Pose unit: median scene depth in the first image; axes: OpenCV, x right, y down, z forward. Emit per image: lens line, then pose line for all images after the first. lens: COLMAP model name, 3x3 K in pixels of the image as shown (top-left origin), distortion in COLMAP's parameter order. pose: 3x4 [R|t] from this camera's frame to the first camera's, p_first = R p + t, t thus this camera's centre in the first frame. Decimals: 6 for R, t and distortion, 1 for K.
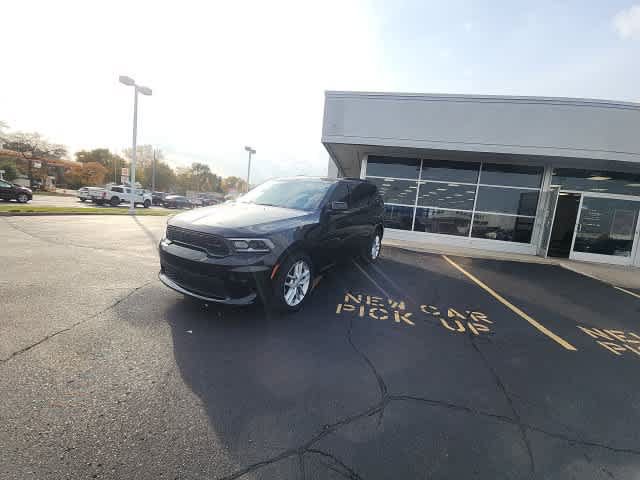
lens RADIAL K [[261.6, 0, 322.9], [0, 261.6, 235.3], [0, 0, 1]] dist [0.019070, -0.012631]
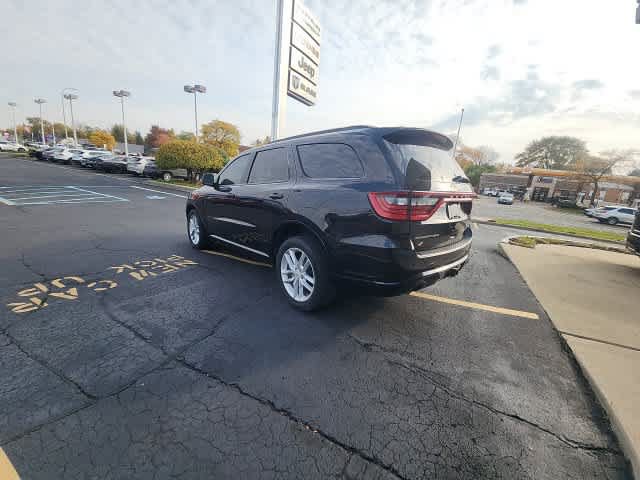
lens RADIAL K [[261.6, 0, 321.2], [0, 261.6, 239.4], [0, 0, 1]] dist [0.019070, -0.012631]
pose [[-0.304607, 0.106150, -0.946545, 0.990568], [-0.218440, 0.959498, 0.177899, -0.168276], [0.927091, 0.260953, -0.269082, 1.860054]]
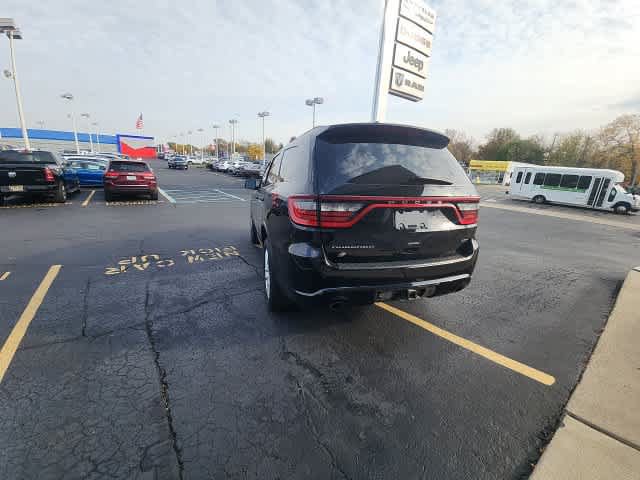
lens RADIAL K [[261.6, 0, 320.1], [0, 261.6, 238.9], [0, 0, 1]] dist [0.019070, -0.012631]
pose [[-0.687322, 0.061161, -0.723774, 0.775535], [-0.194232, 0.944685, 0.264278, -0.259043], [0.699902, 0.322225, -0.637423, 2.195074]]
